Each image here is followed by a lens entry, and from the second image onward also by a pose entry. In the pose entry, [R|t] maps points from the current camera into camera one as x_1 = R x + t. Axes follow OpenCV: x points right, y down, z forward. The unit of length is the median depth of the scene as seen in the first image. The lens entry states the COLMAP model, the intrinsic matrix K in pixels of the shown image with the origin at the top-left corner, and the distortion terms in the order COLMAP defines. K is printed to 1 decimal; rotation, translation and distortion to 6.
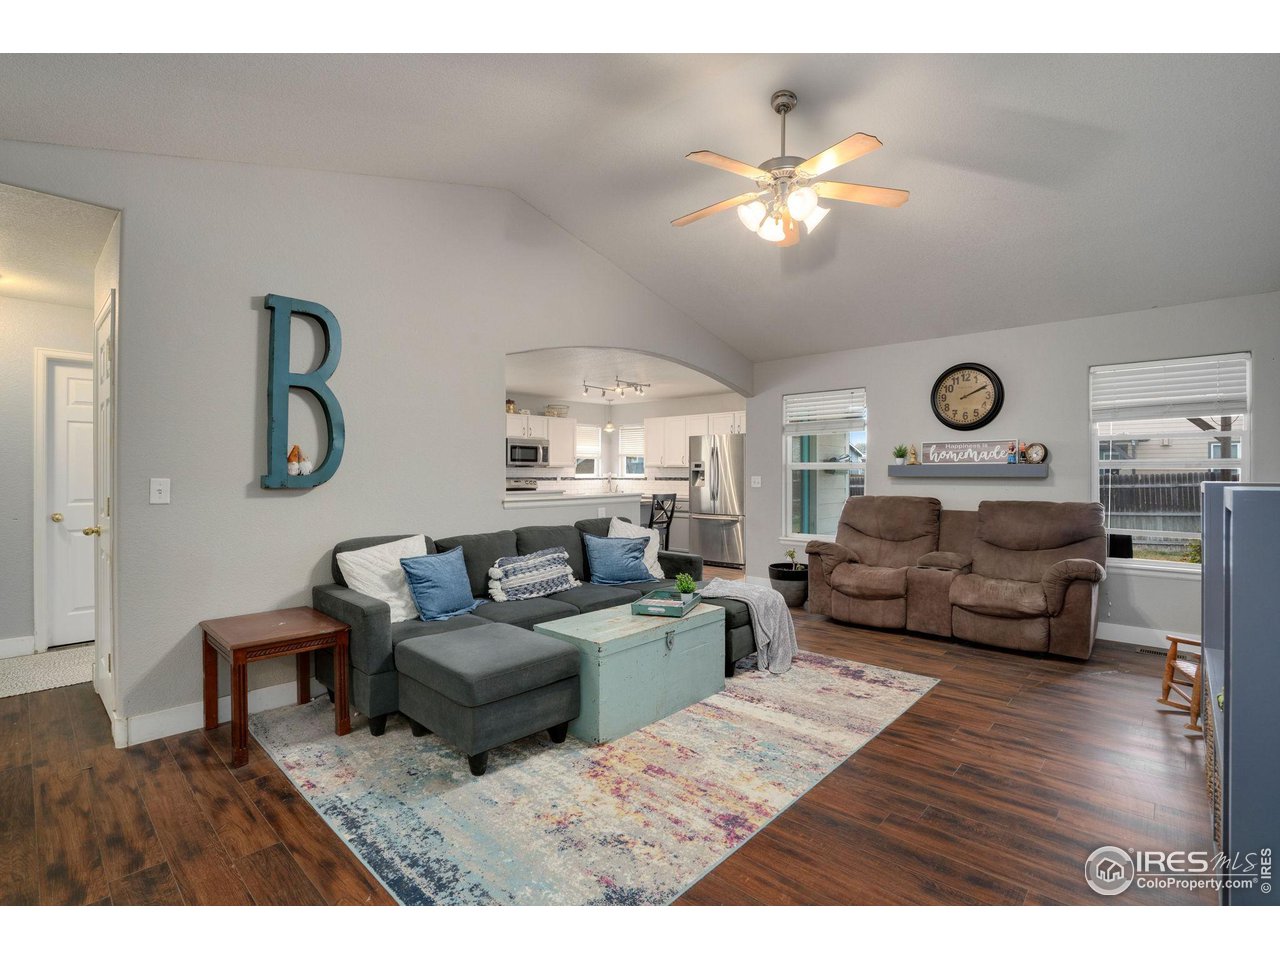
lens RADIAL K [[597.7, 0, 643.4], [0, 597.7, 476.7], [0, 0, 1]] dist [-0.037110, 0.007832]
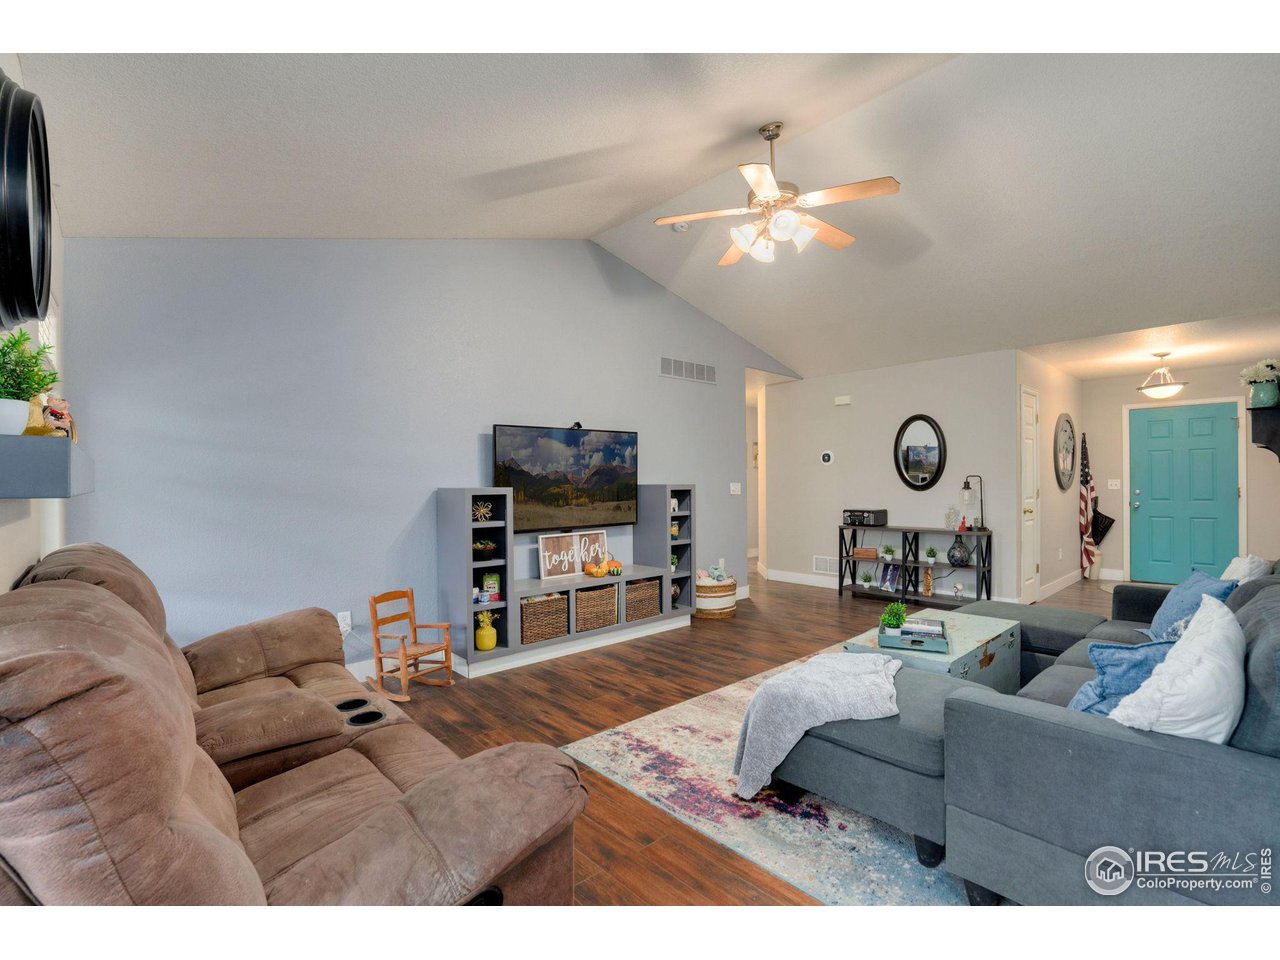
lens RADIAL K [[597.7, 0, 638.7], [0, 597.7, 480.6], [0, 0, 1]] dist [-0.037110, 0.007832]
pose [[-0.995508, 0.001794, 0.094658, 0.345563], [0.002173, 0.999990, 0.003910, -0.009442], [-0.094650, 0.004098, -0.995502, 1.874057]]
